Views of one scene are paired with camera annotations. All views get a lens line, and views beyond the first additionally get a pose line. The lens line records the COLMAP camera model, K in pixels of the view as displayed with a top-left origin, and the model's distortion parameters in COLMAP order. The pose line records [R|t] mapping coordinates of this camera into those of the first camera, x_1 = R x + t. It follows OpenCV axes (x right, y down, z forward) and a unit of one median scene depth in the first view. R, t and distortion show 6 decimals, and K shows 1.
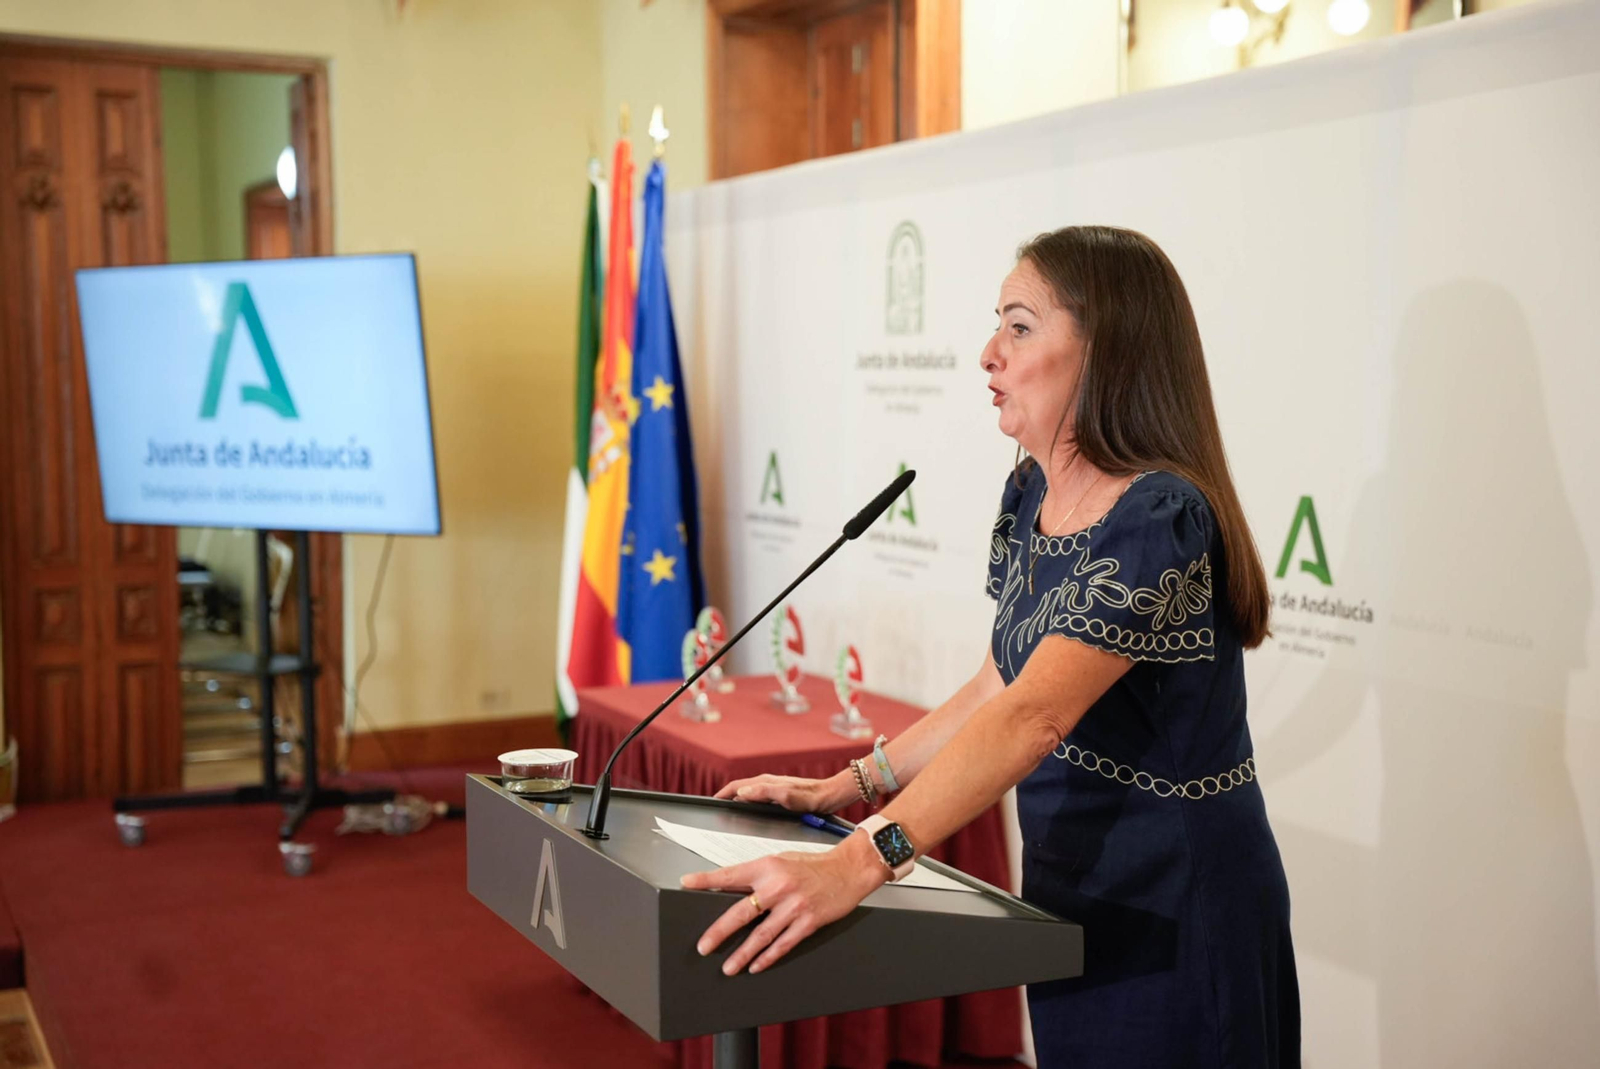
lens RADIAL K [[2072.5, 0, 809.5], [0, 2072.5, 518.9], [0, 0, 1]] dist [0.254345, 0.000000]
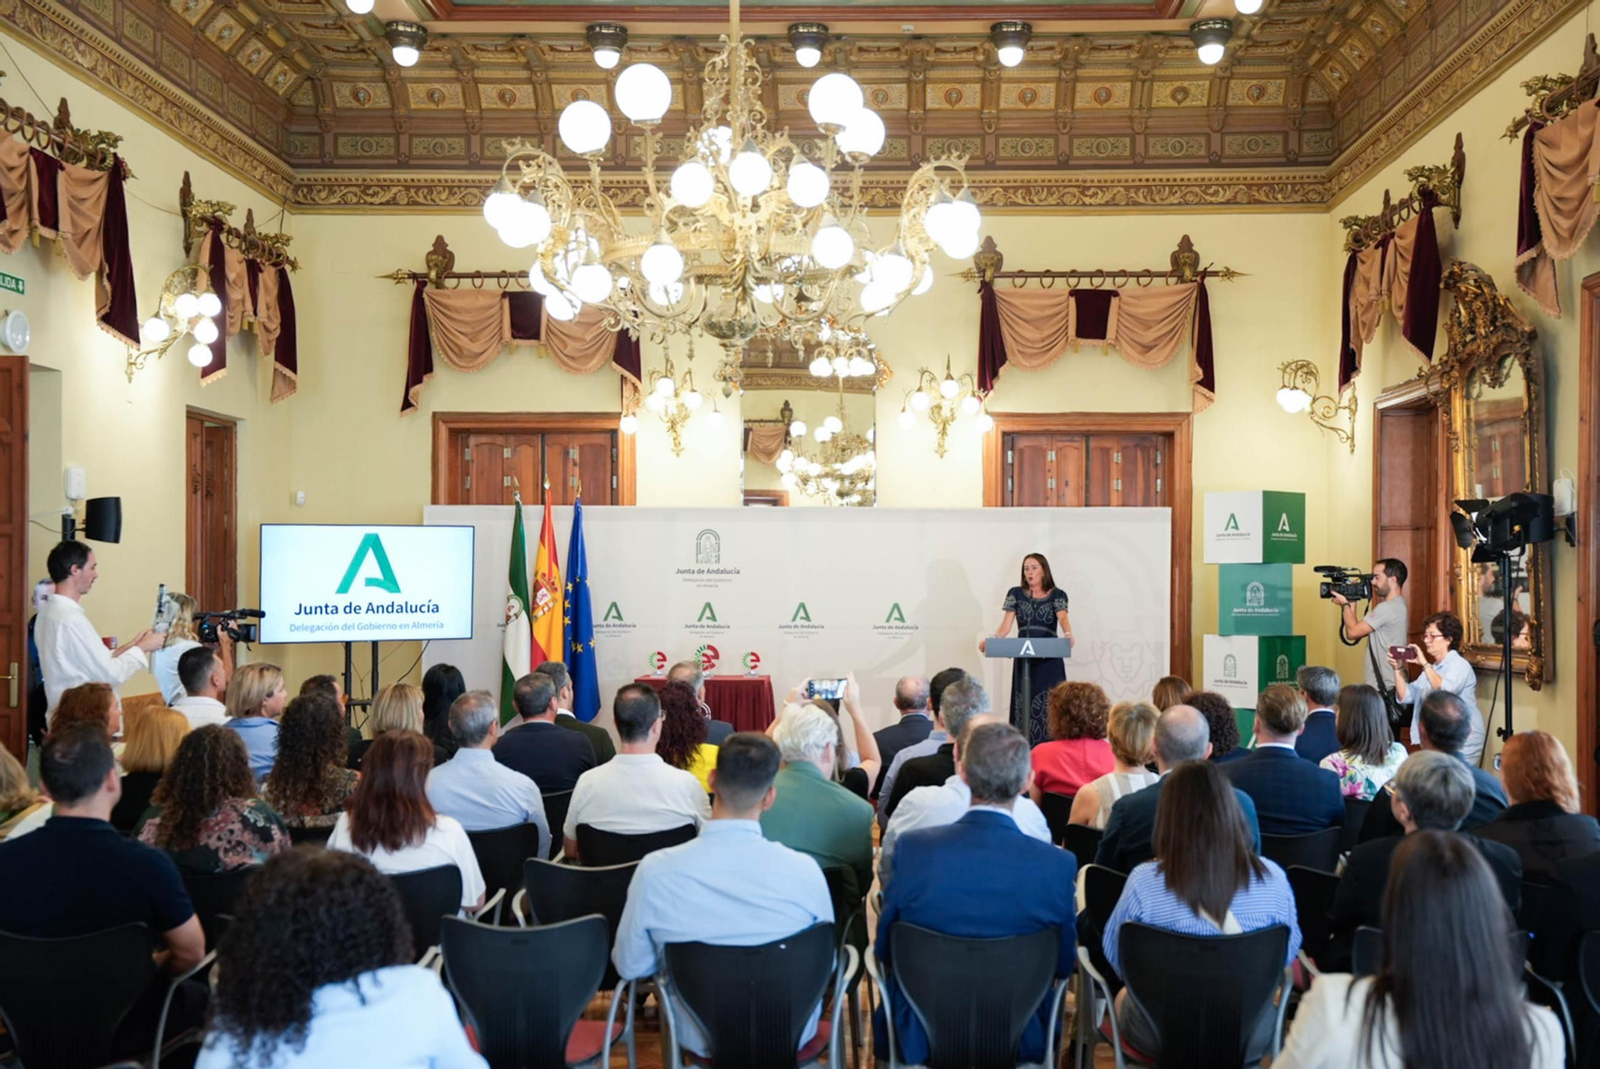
lens RADIAL K [[1934.5, 0, 866.3], [0, 1934.5, 583.6], [0, 0, 1]] dist [0.048847, 0.000000]
pose [[0.437367, 0.007936, 0.899248, -2.417587], [0.059493, 0.997515, -0.037739, 0.068589], [-0.897313, 0.070005, 0.435808, -0.517041]]
